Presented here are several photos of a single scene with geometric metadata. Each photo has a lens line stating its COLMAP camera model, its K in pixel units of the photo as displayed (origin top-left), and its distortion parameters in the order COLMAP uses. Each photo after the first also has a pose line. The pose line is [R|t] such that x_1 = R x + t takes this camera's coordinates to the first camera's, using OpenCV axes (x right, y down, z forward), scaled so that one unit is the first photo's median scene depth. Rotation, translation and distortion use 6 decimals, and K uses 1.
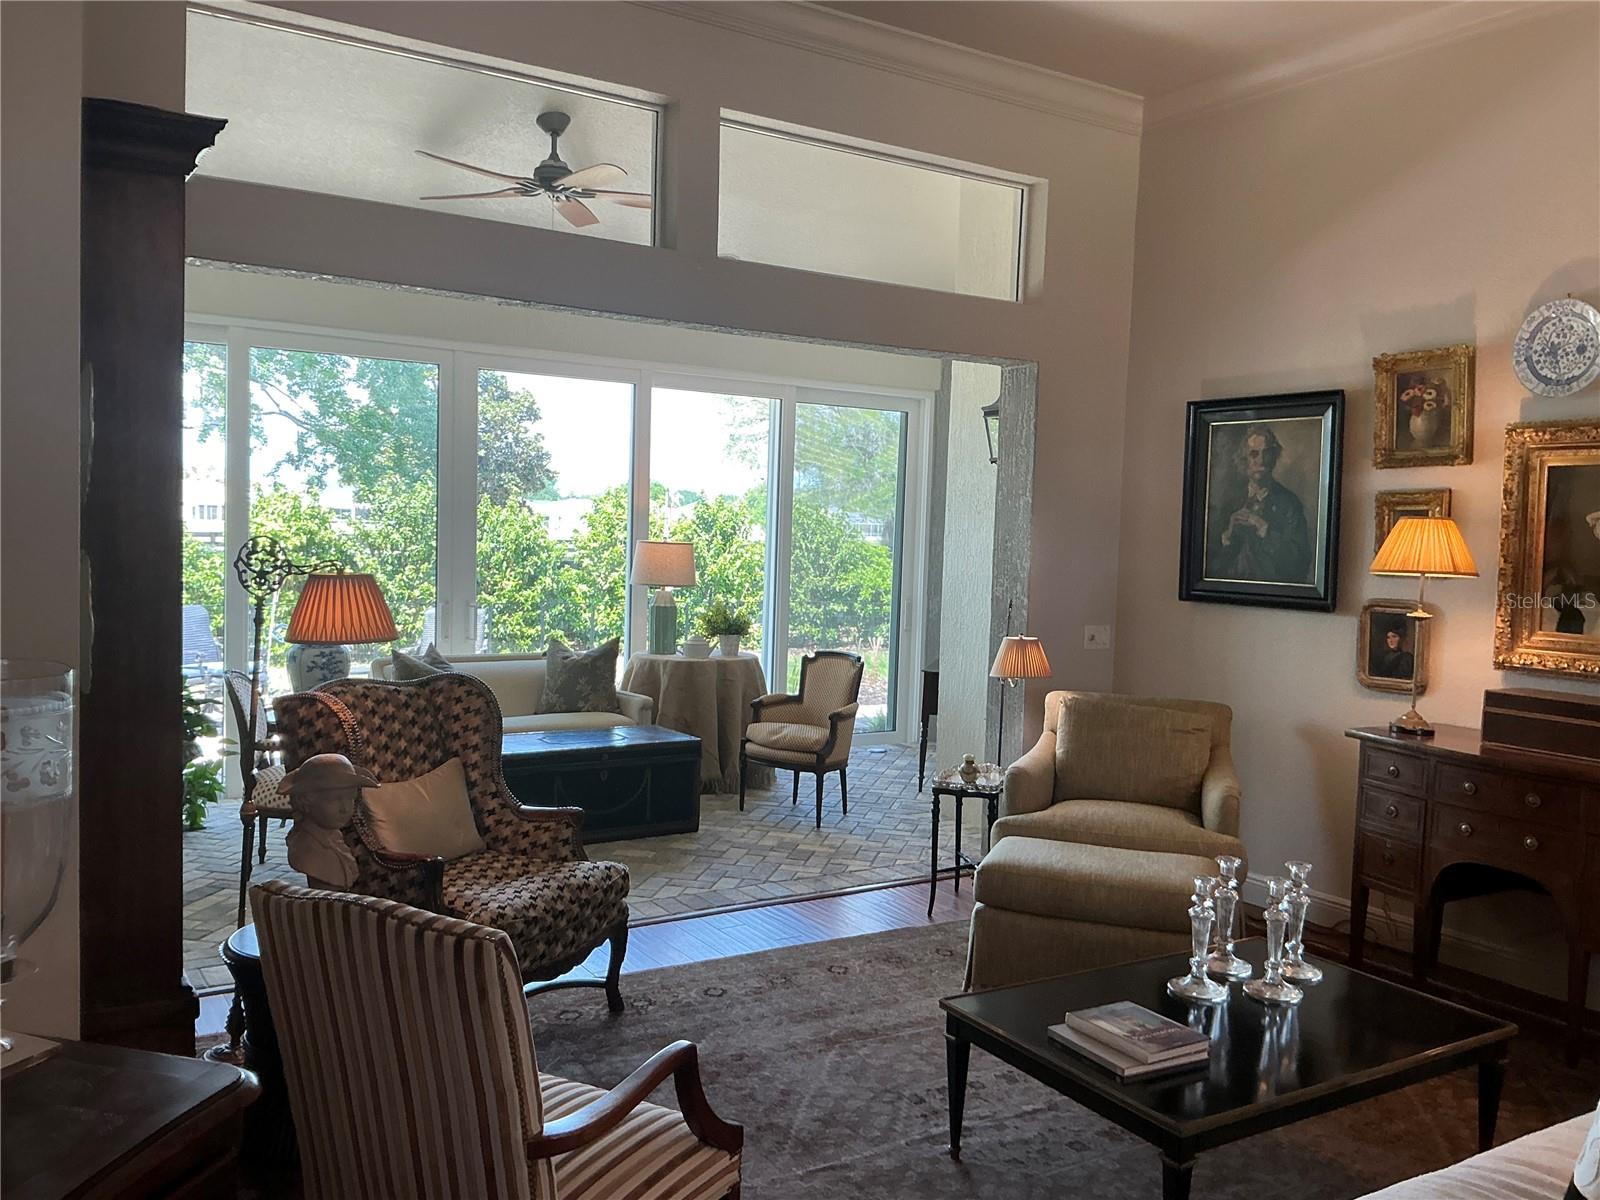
lens RADIAL K [[1320.1, 0, 804.1], [0, 1320.1, 604.1], [0, 0, 1]] dist [0.135862, -0.282190]
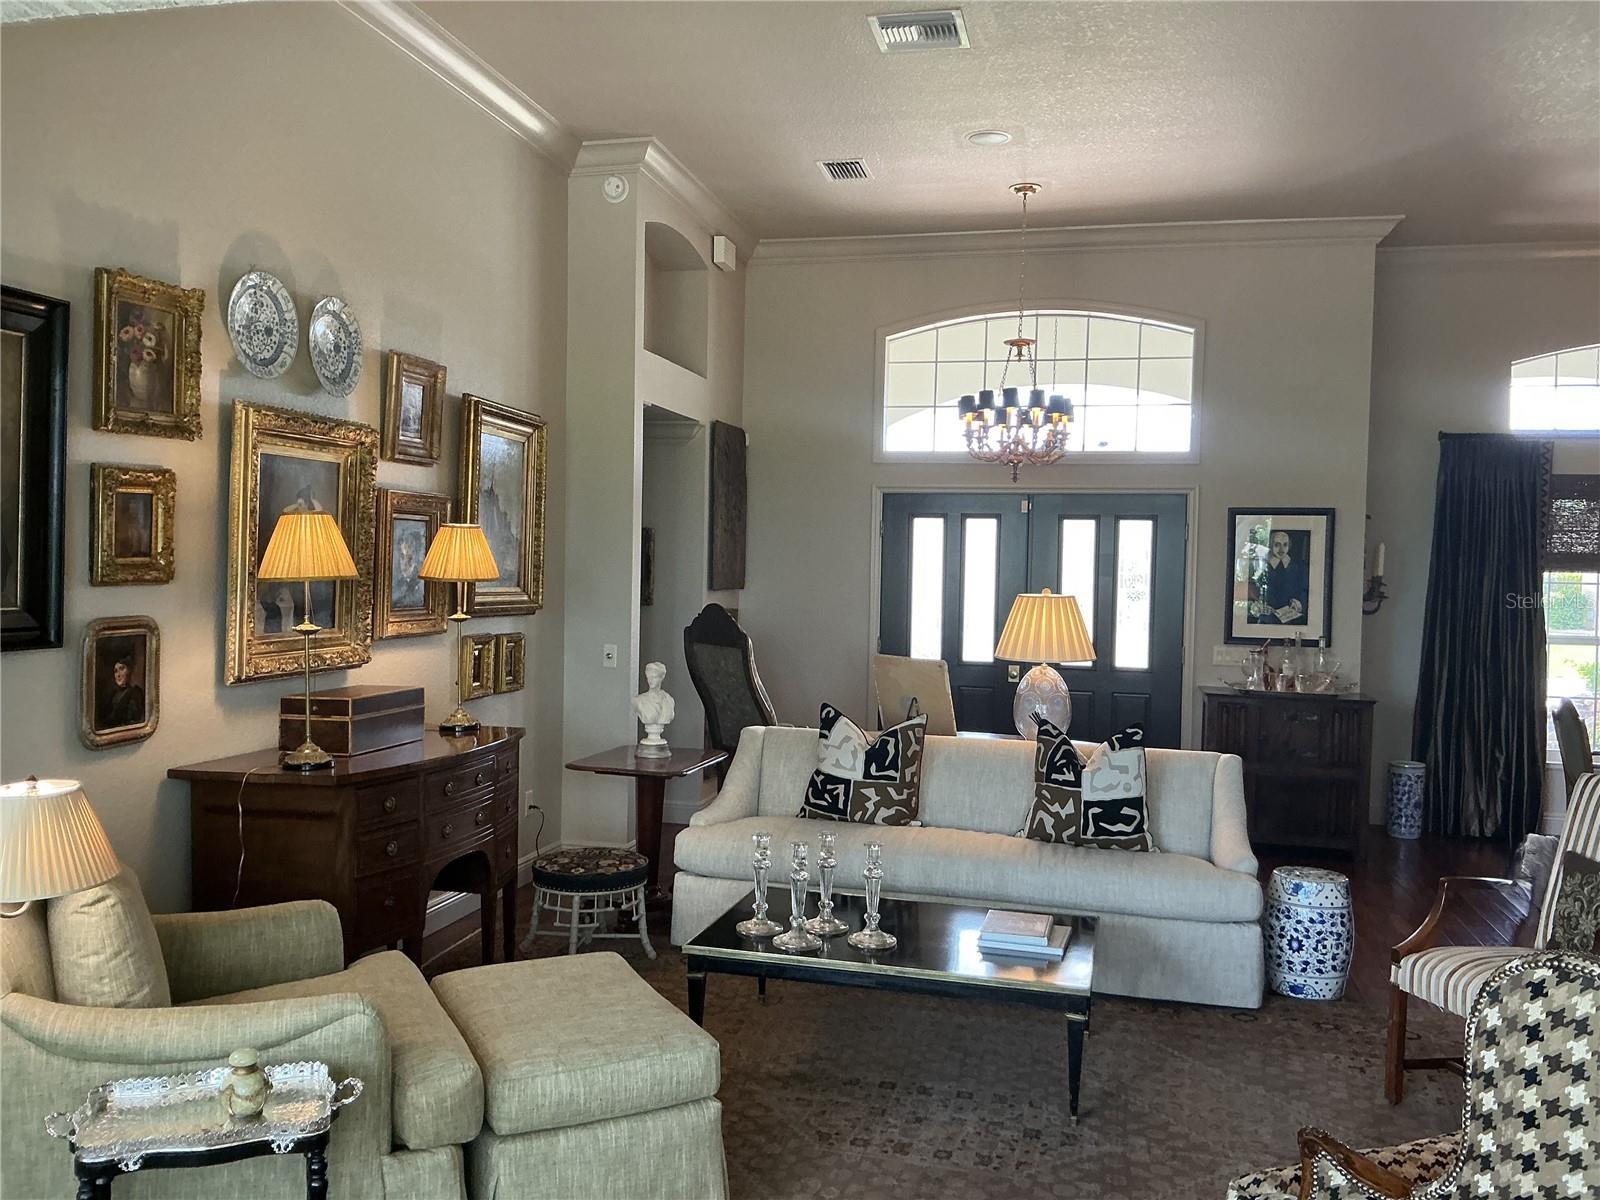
lens RADIAL K [[1320.1, 0, 804.1], [0, 1320.1, 604.1], [0, 0, 1]] dist [0.135862, -0.282190]
pose [[-0.689027, -0.071711, 0.721179, -0.332253], [-0.006961, 0.995702, 0.092358, -0.080331], [-0.724702, 0.058617, -0.686564, 1.246603]]
